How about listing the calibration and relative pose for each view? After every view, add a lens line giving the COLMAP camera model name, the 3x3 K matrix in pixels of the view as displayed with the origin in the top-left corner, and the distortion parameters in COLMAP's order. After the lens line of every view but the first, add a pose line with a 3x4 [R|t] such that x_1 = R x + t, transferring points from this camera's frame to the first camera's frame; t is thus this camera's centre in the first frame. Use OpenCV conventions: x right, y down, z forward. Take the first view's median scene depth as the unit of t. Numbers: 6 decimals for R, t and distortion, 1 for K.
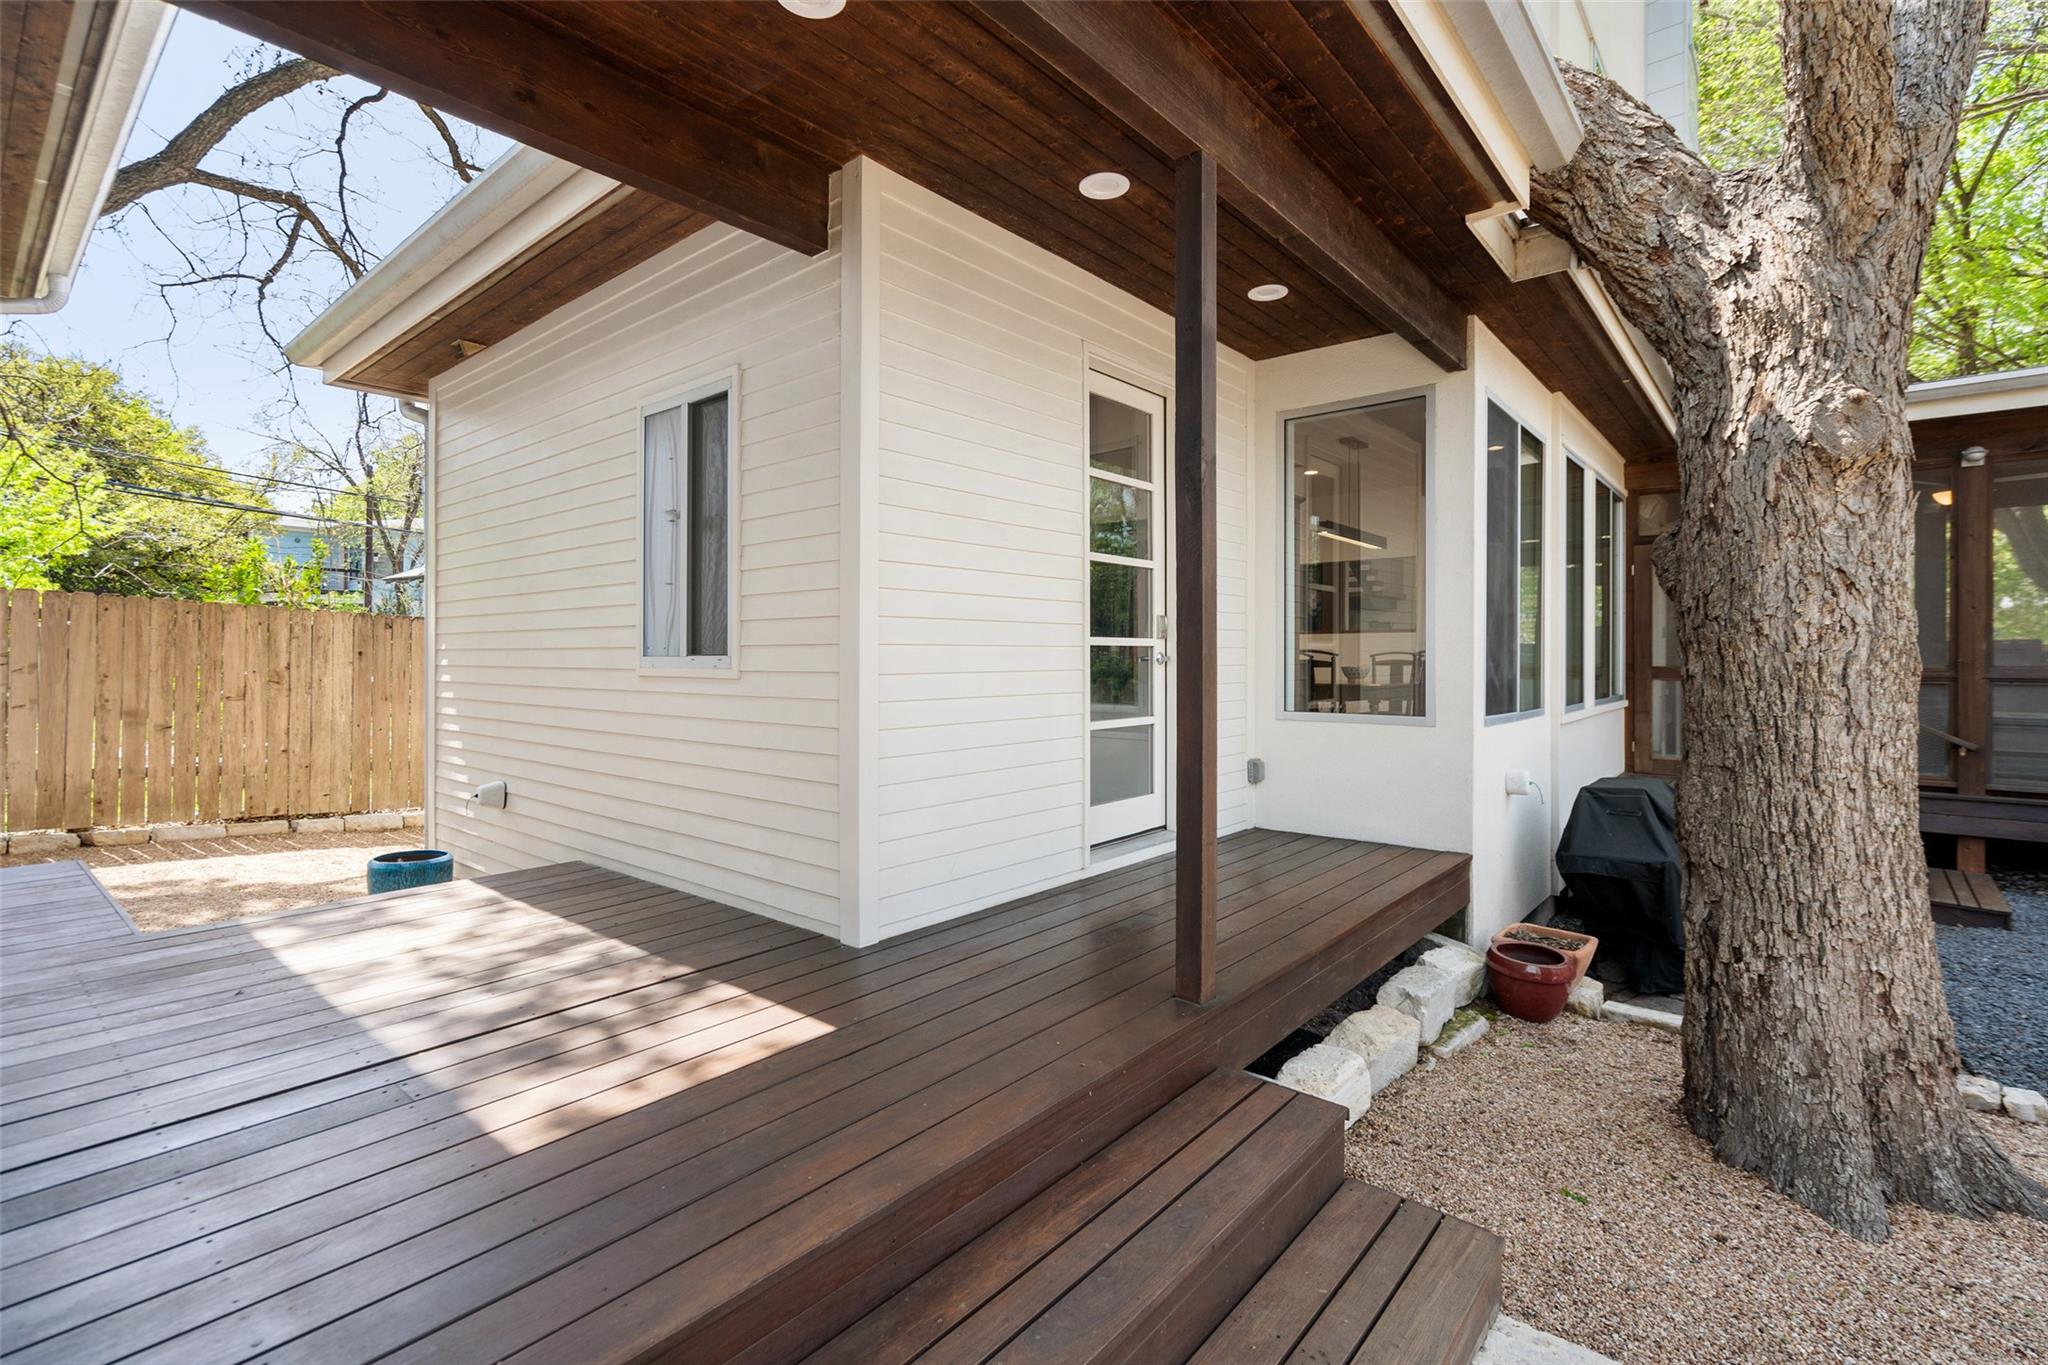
lens RADIAL K [[939.3, 0, 1023.6], [0, 939.3, 653.4], [0, 0, 1]] dist [-0.002022, 0.001914]
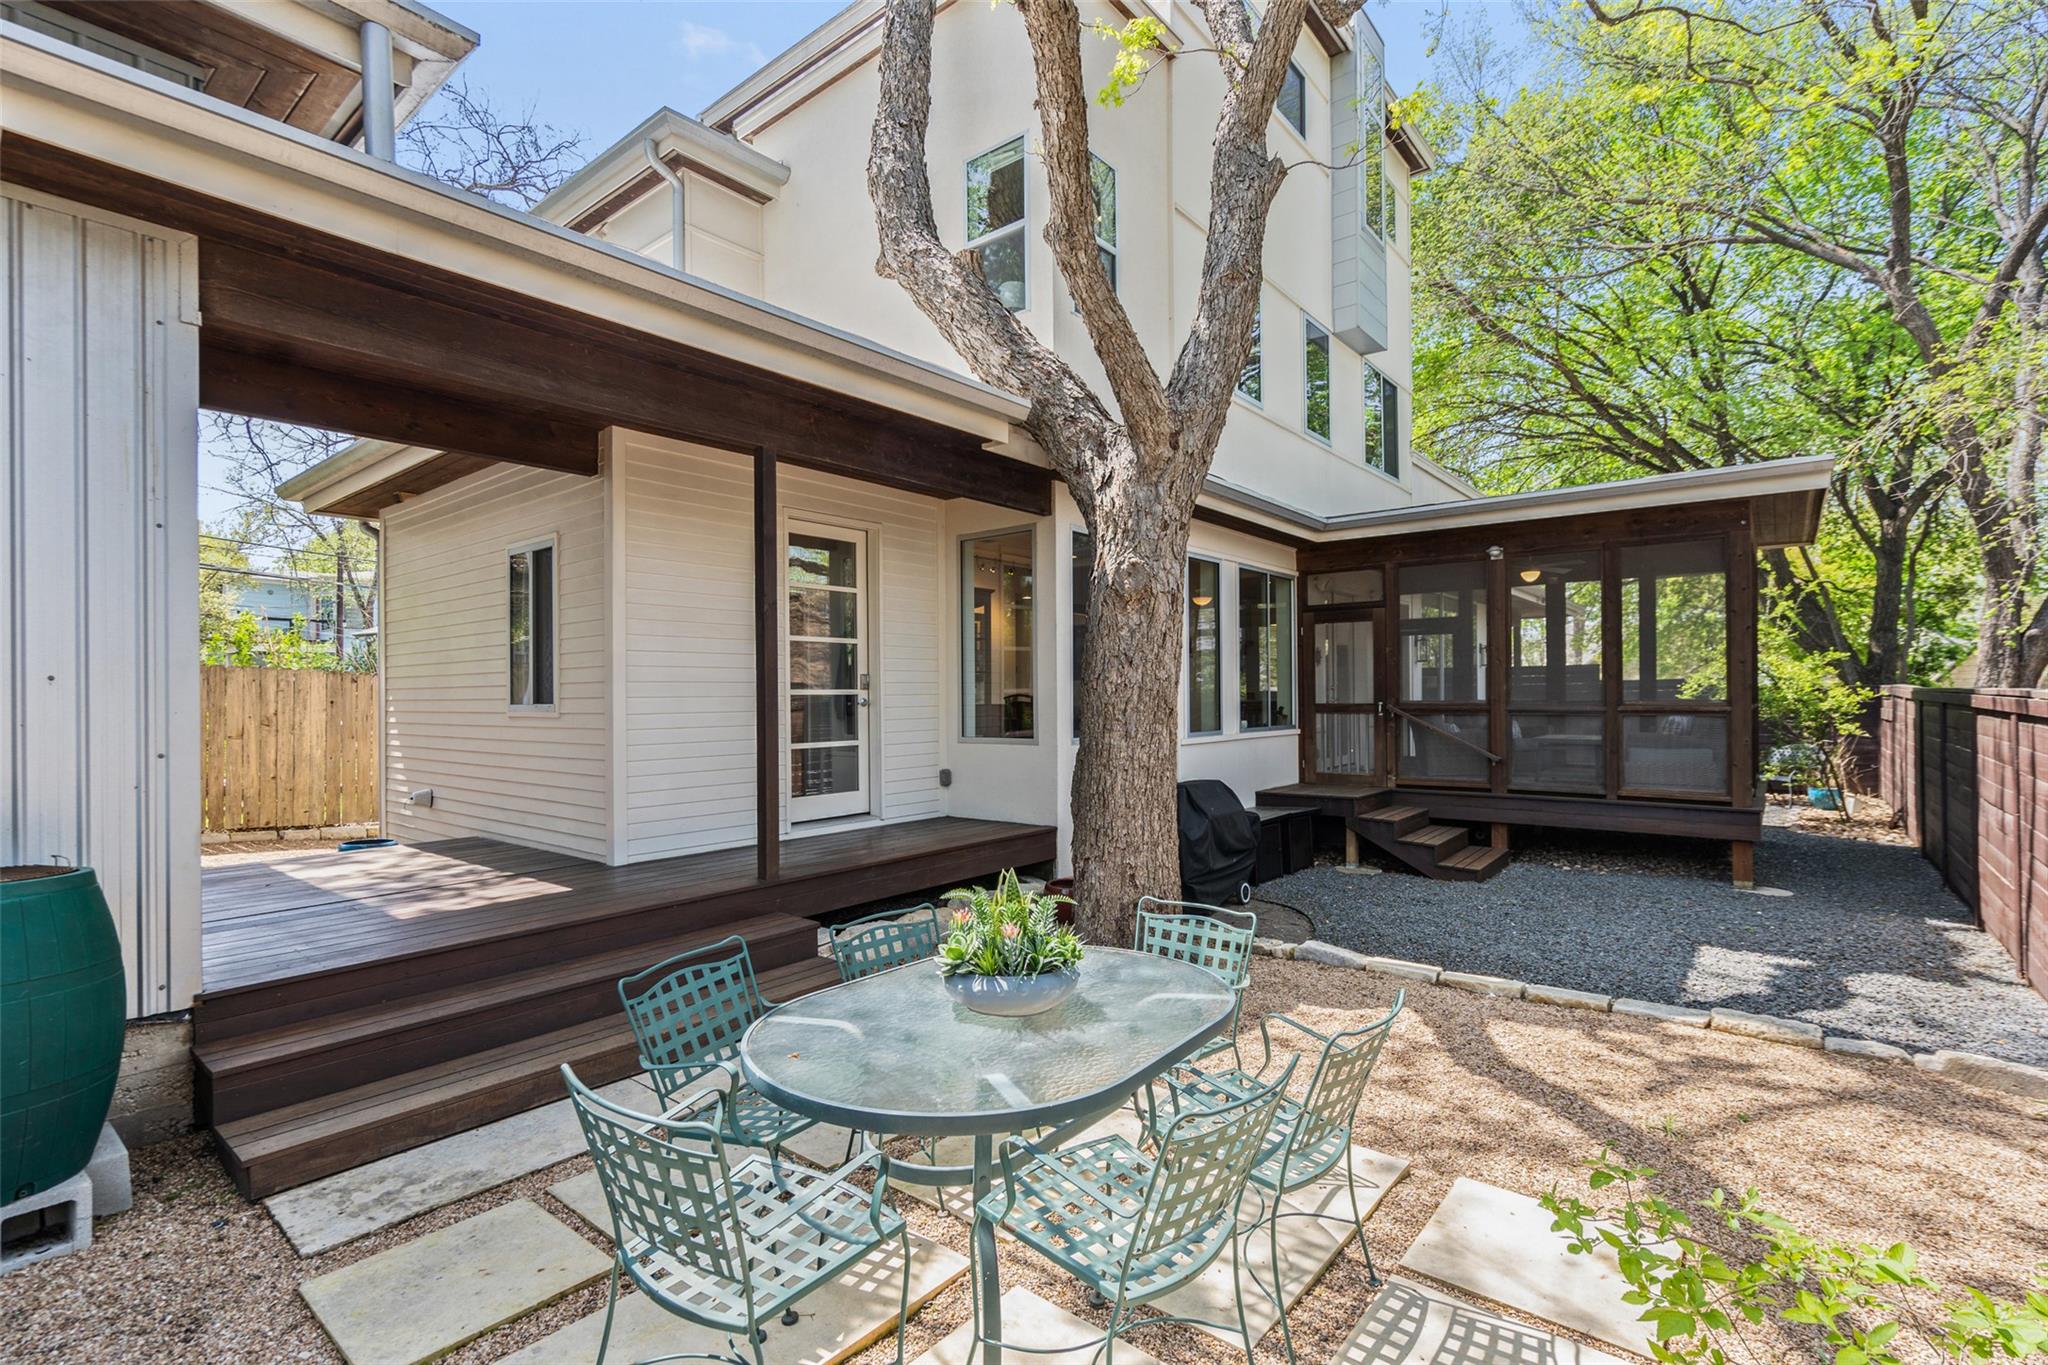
lens RADIAL K [[939.3, 0, 1022.3], [0, 939.3, 692.2], [0, 0, 1]] dist [-0.002022, 0.001914]
pose [[0.999783, -0.008665, 0.018964, 0.391780], [0.008693, 0.999961, -0.001383, -0.007282], [-0.018952, 0.001548, 0.999819, -0.554361]]
